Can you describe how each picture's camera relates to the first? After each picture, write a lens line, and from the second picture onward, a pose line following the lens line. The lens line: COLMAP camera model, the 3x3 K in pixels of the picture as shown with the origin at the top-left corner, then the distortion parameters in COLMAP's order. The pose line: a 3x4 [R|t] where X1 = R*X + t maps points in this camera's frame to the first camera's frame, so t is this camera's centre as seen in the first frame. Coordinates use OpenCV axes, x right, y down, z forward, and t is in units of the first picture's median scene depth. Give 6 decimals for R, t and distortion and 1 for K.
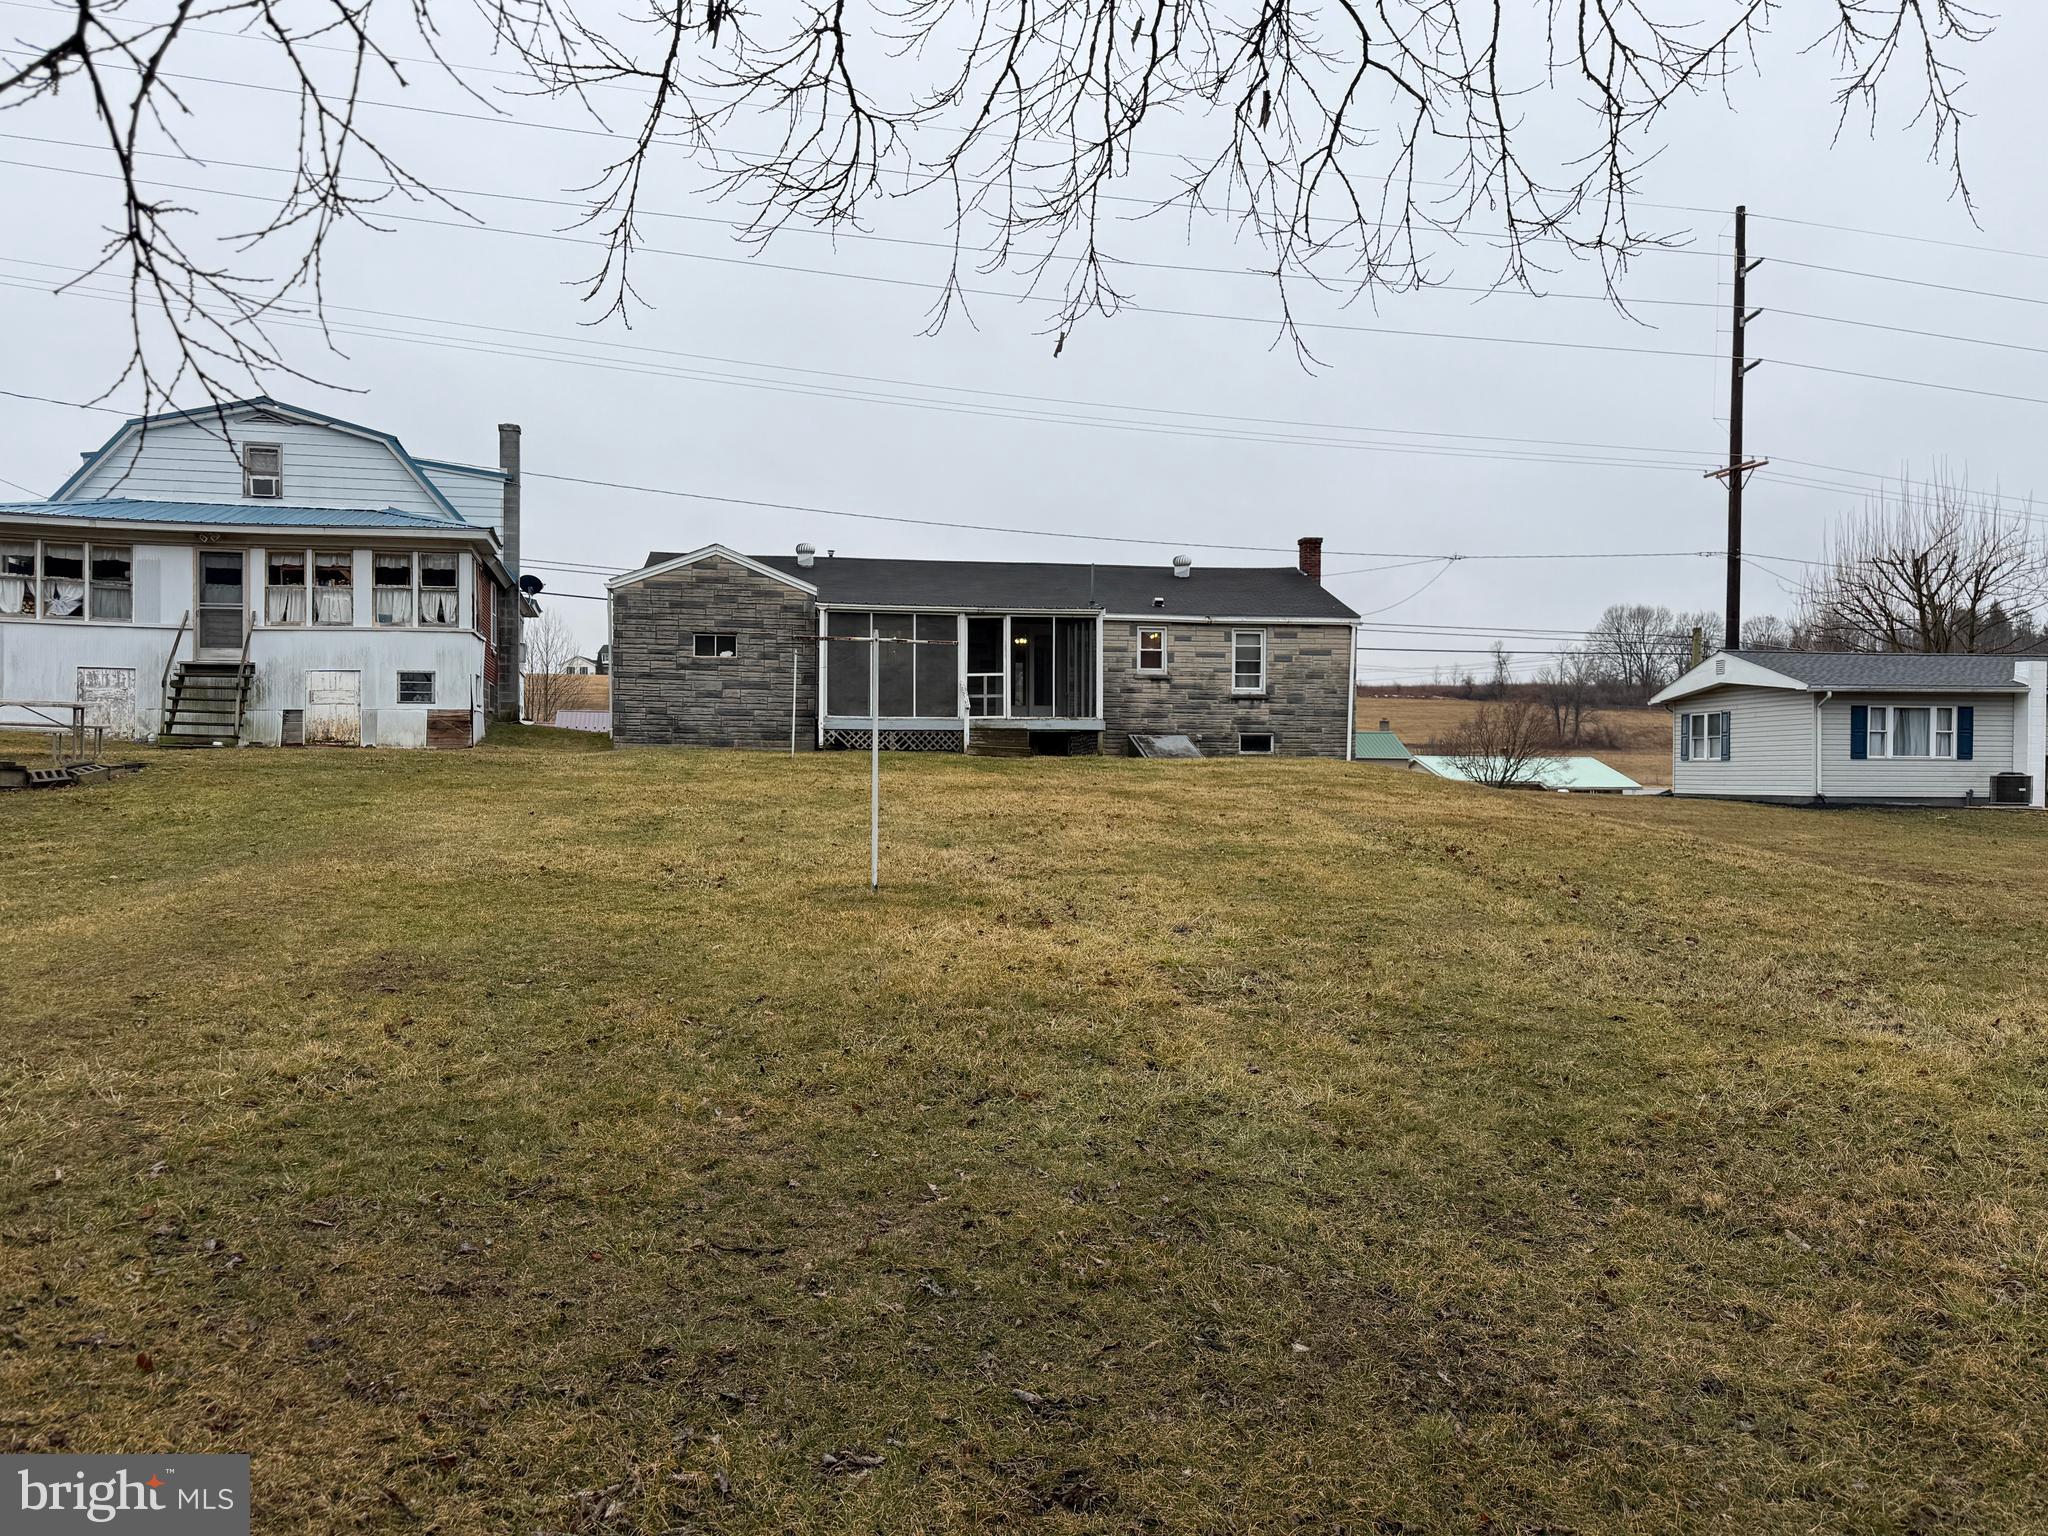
lens RADIAL K [[1567.6, 0, 1026.2], [0, 1567.6, 773.9], [0, 0, 1]] dist [0.085409, -0.008527]
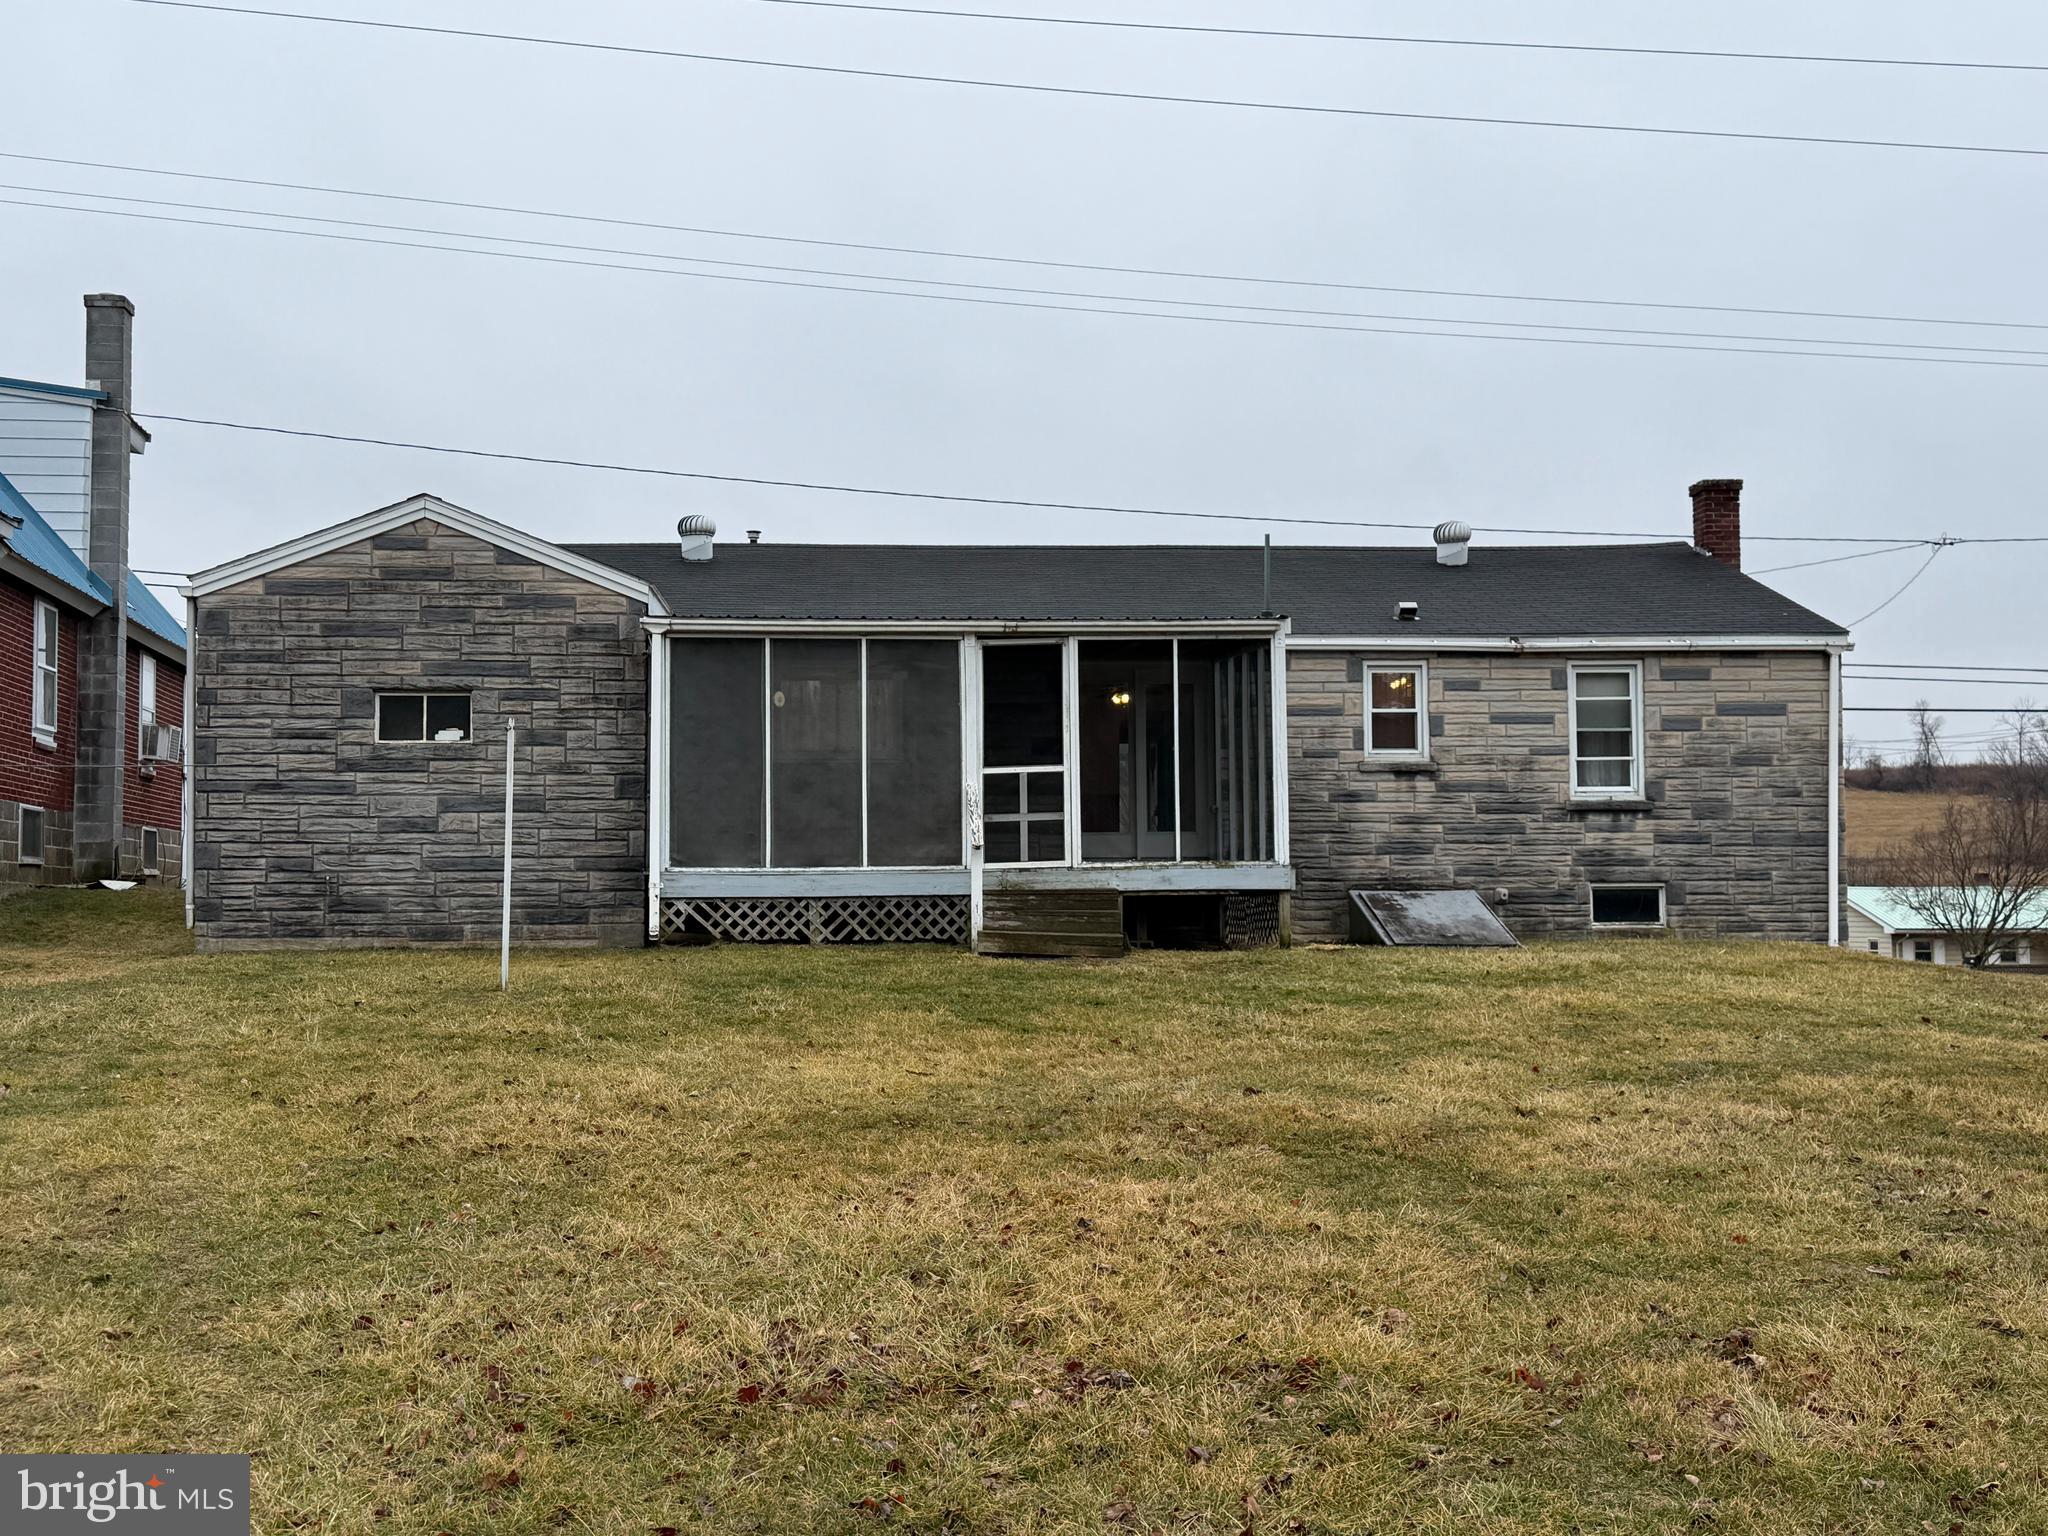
lens RADIAL K [[2256.8, 0, 1021.2], [0, 2256.8, 765.1], [0, 0, 1]] dist [0.073304, 0.000000]
pose [[0.996528, -0.017799, -0.081336, 0.024147], [0.012633, 0.997896, -0.063587, -0.021977], [0.082296, 0.062339, 0.994656, 0.333495]]
